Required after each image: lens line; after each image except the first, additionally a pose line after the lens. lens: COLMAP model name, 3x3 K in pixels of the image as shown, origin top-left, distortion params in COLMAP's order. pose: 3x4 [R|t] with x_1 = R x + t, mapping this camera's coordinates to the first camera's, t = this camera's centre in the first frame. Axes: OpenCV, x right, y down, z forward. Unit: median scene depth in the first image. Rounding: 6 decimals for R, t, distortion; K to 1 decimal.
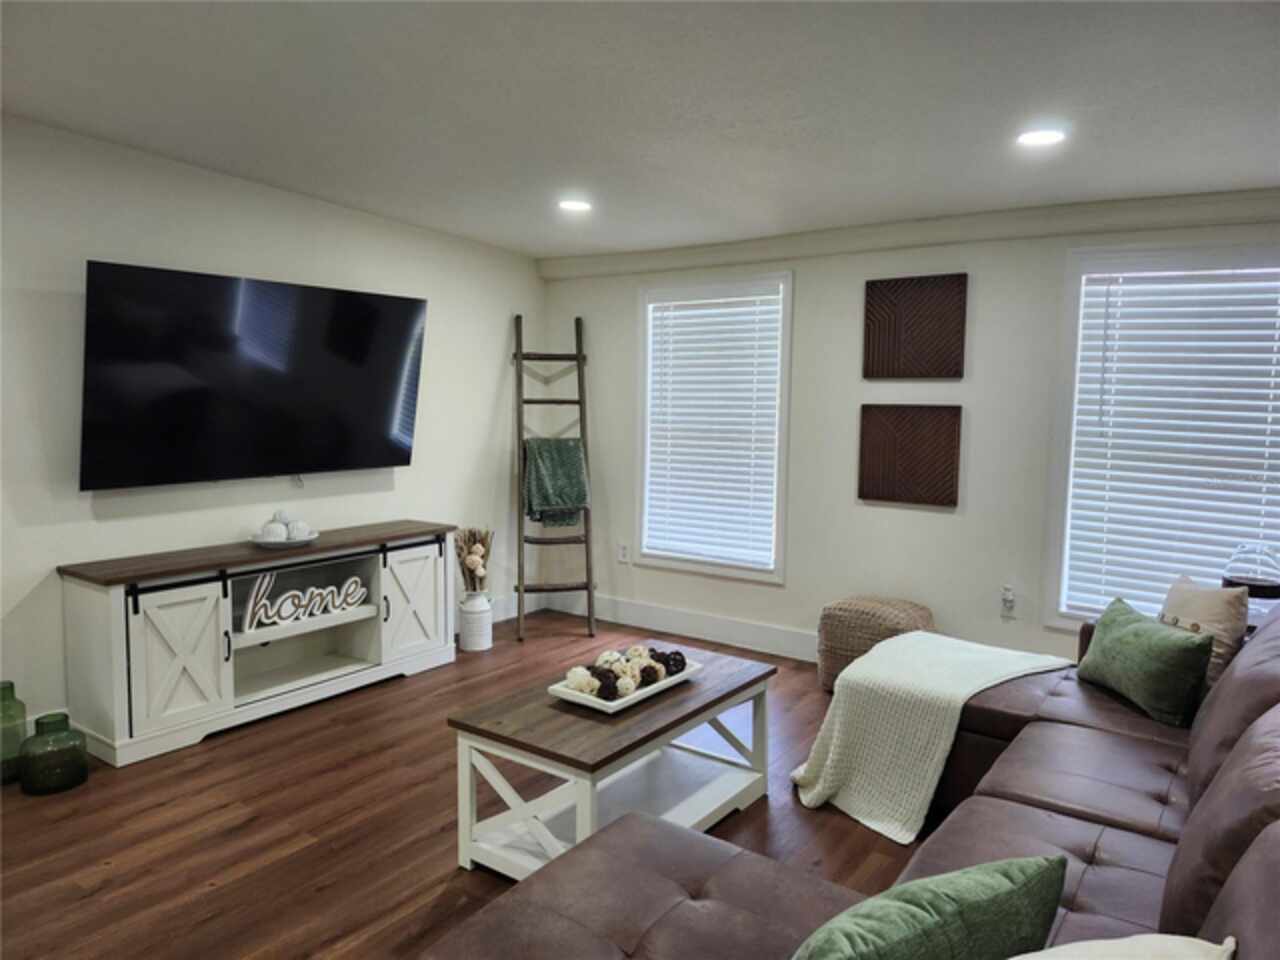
lens RADIAL K [[889.6, 0, 649.2], [0, 889.6, 472.0], [0, 0, 1]] dist [0.087742, -0.099523]
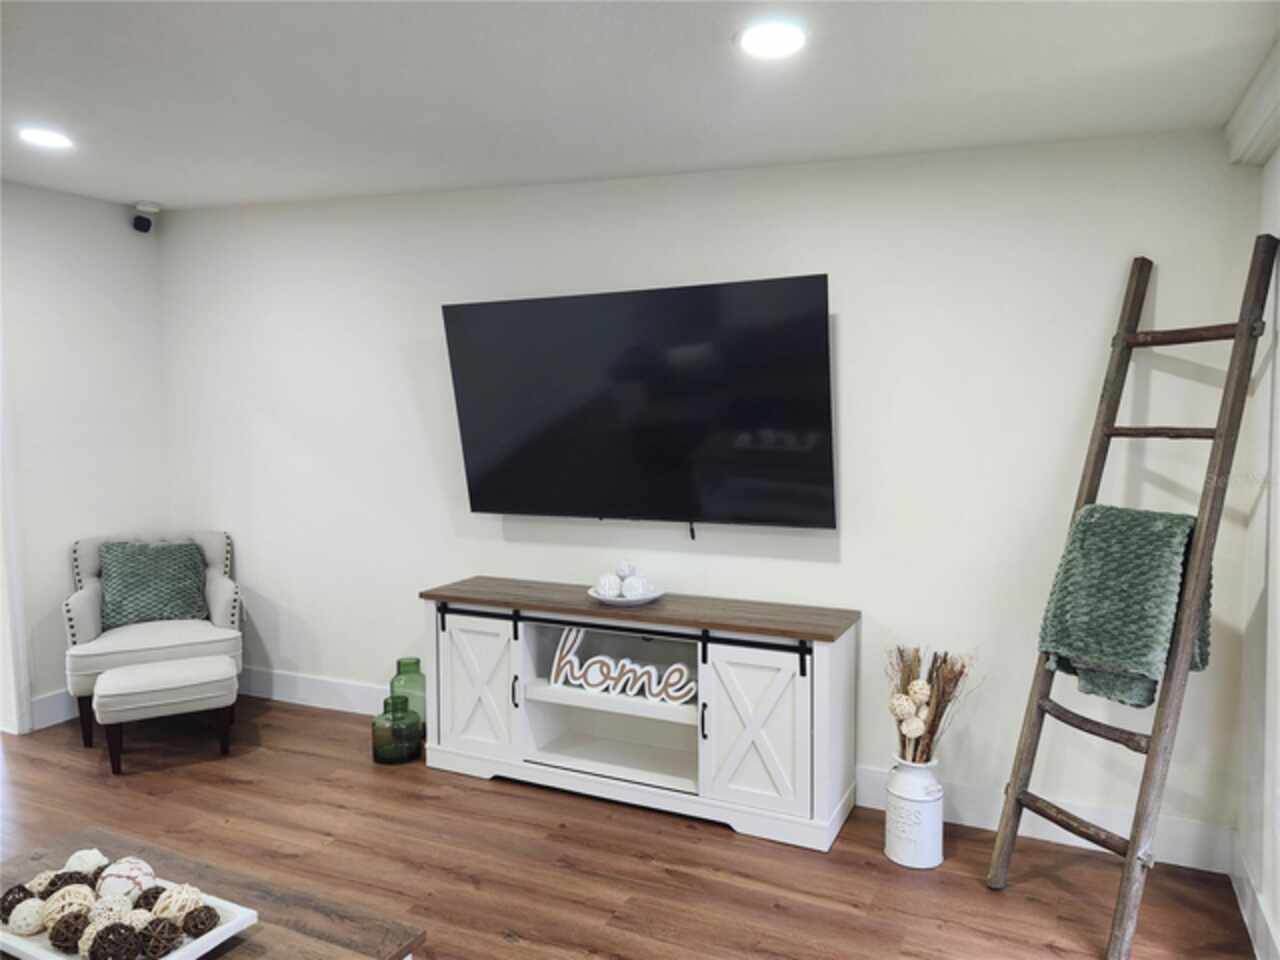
lens RADIAL K [[889.6, 0, 628.9], [0, 889.6, 479.9], [0, 0, 1]] dist [0.087742, -0.099523]
pose [[0.155004, 0.057962, -0.986212, 0.419927], [-0.077096, 0.995943, 0.046417, -0.072963], [0.984901, 0.068838, 0.158844, 0.870729]]
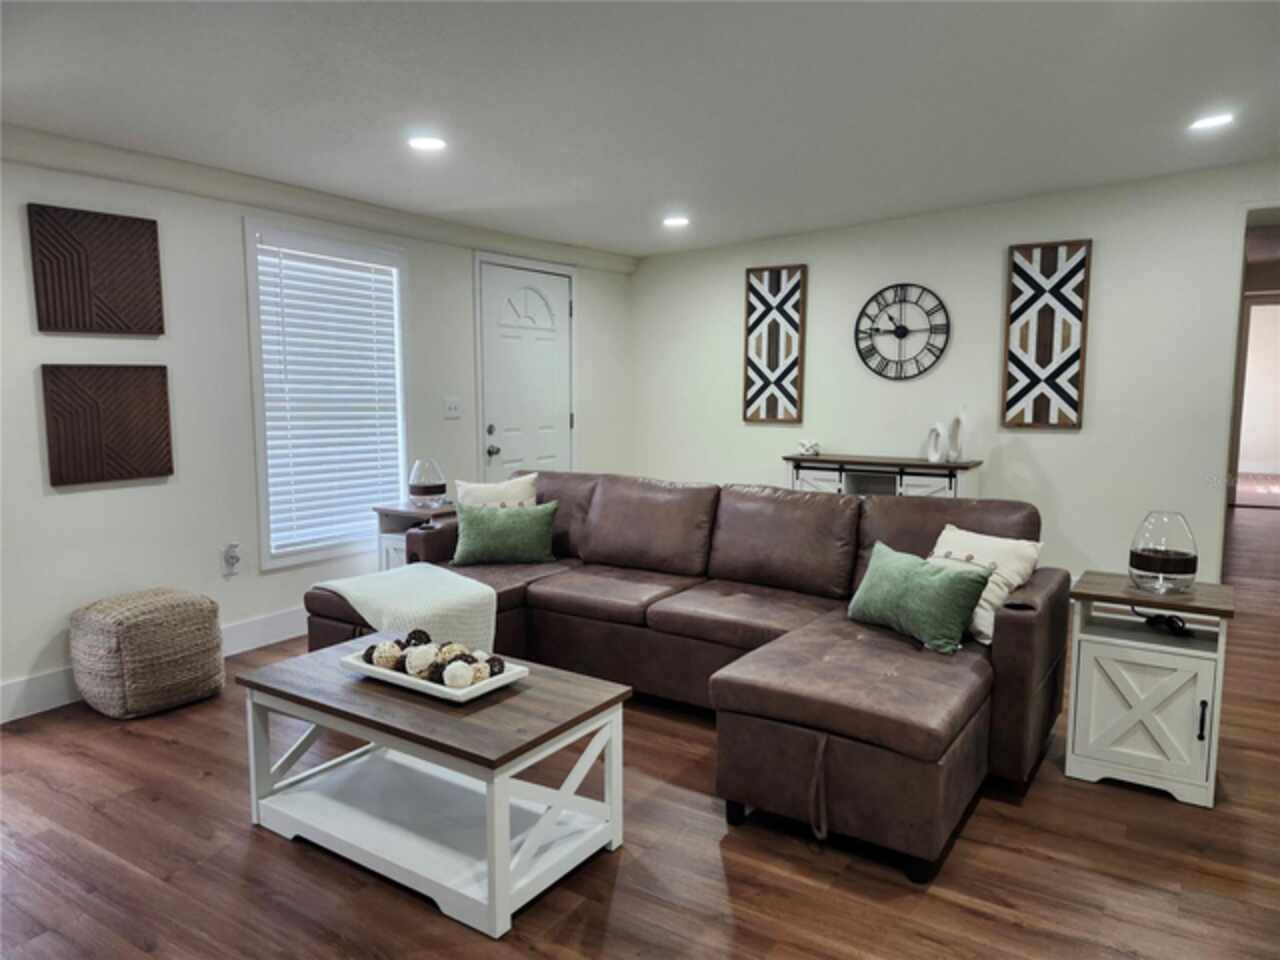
lens RADIAL K [[889.6, 0, 639.9], [0, 889.6, 482.3], [0, 0, 1]] dist [0.087742, -0.099523]
pose [[-0.025617, -0.133072, 0.990775, -0.629186], [0.093592, 0.986428, 0.134908, -0.036599], [-0.995281, 0.096185, -0.012815, 0.561935]]
